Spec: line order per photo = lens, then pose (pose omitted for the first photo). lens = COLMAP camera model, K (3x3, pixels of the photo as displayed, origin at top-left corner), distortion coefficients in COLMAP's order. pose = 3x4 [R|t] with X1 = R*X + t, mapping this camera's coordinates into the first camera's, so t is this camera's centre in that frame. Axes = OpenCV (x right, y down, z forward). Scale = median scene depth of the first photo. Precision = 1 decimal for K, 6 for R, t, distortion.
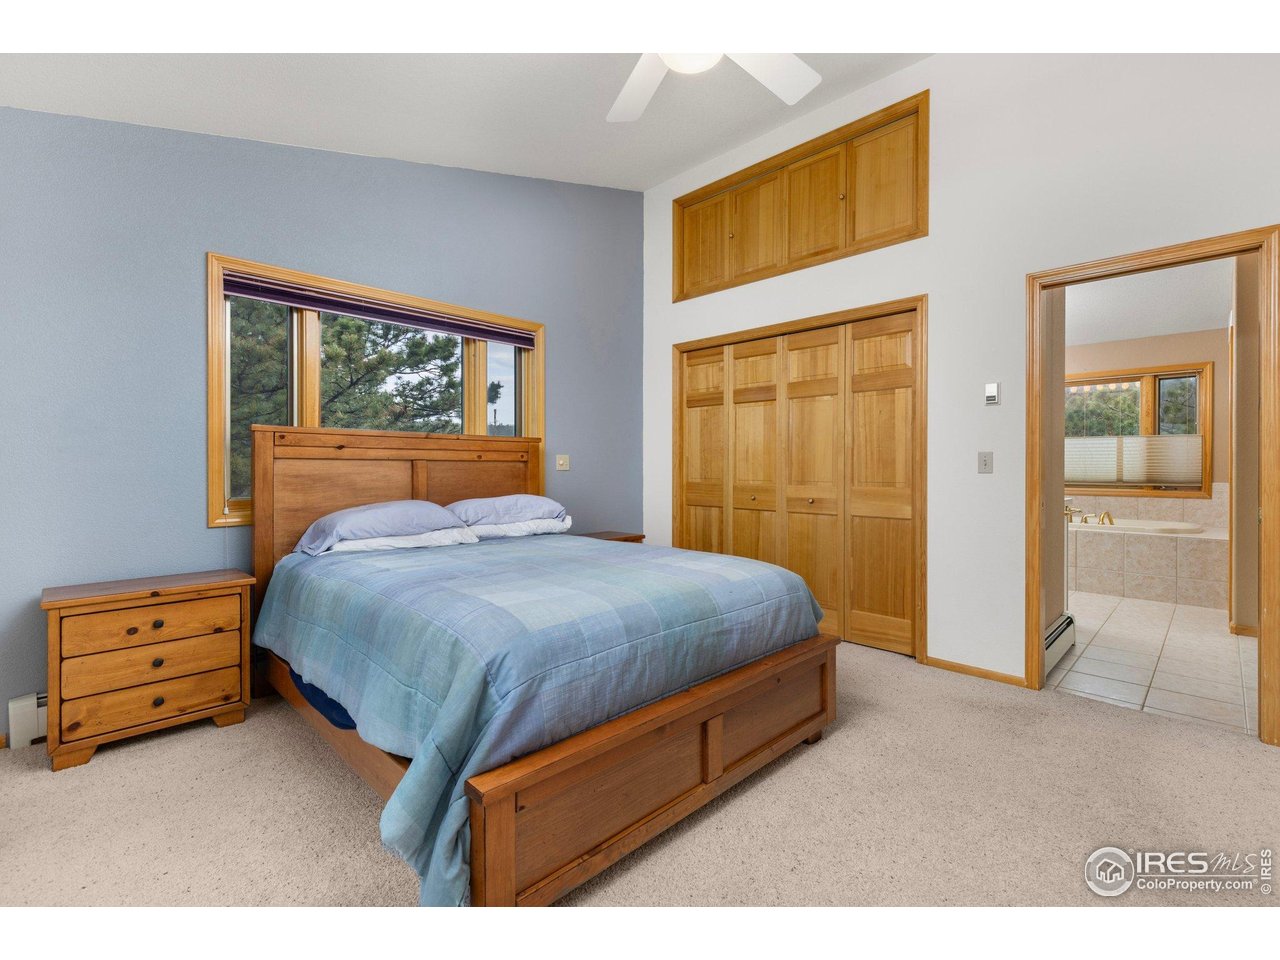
lens RADIAL K [[572.4, 0, 644.8], [0, 572.4, 468.5], [0, 0, 1]] dist [0.002485, -0.000077]
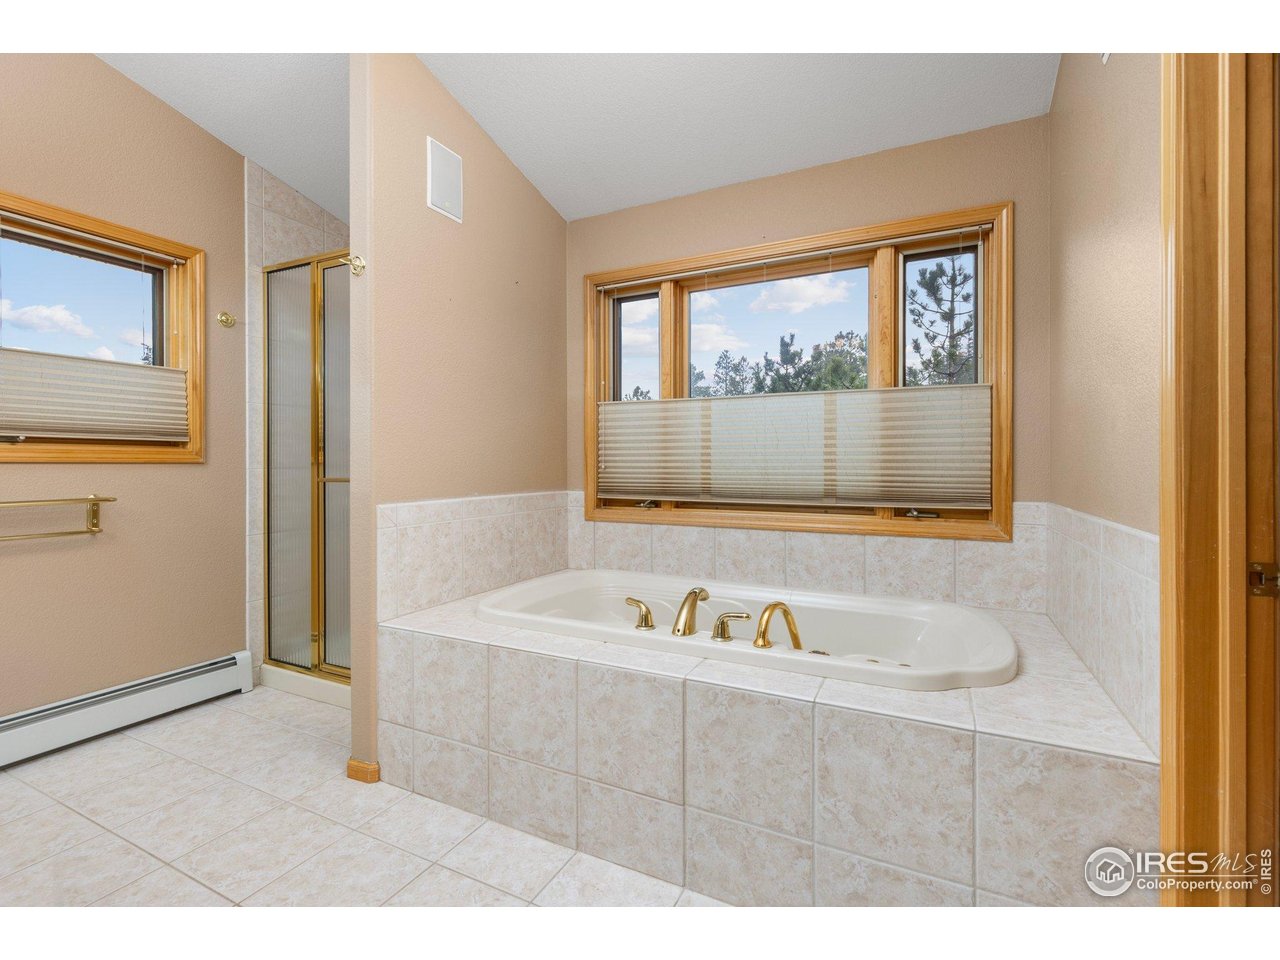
lens RADIAL K [[572.4, 0, 644.8], [0, 572.4, 468.5], [0, 0, 1]] dist [0.002485, -0.000077]
pose [[0.948127, -0.003967, 0.317867, 0.580828], [0.002130, 0.999979, 0.006124, -0.001545], [-0.317885, -0.005130, 0.948115, 0.661565]]
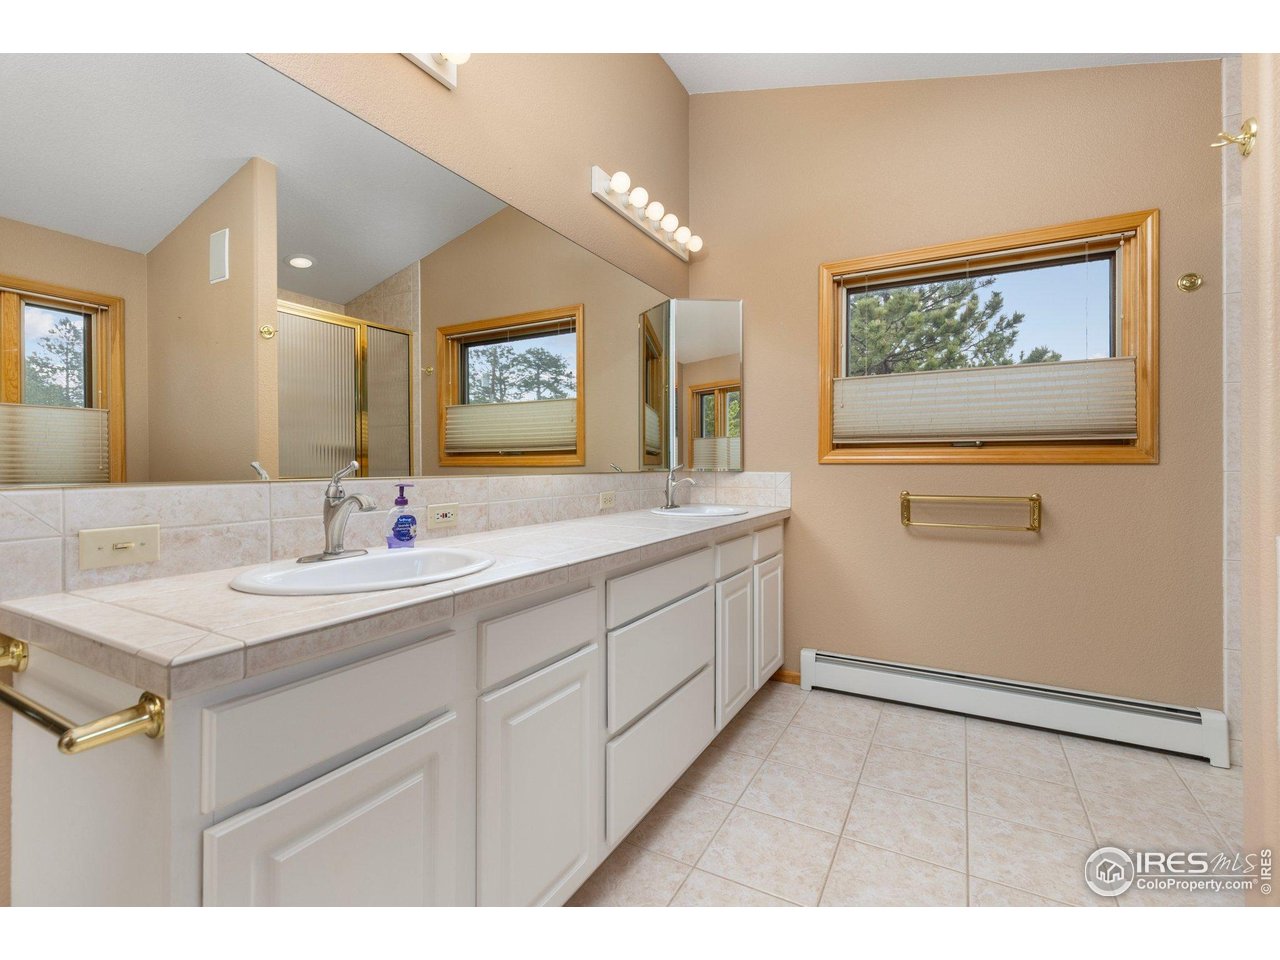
lens RADIAL K [[572.4, 0, 644.8], [0, 572.4, 468.5], [0, 0, 1]] dist [0.002485, -0.000077]
pose [[0.278454, 0.001347, -0.960449, 0.834191], [-0.001609, 0.999998, 0.000936, 0.001982], [0.960448, 0.001284, 0.278455, 1.000548]]
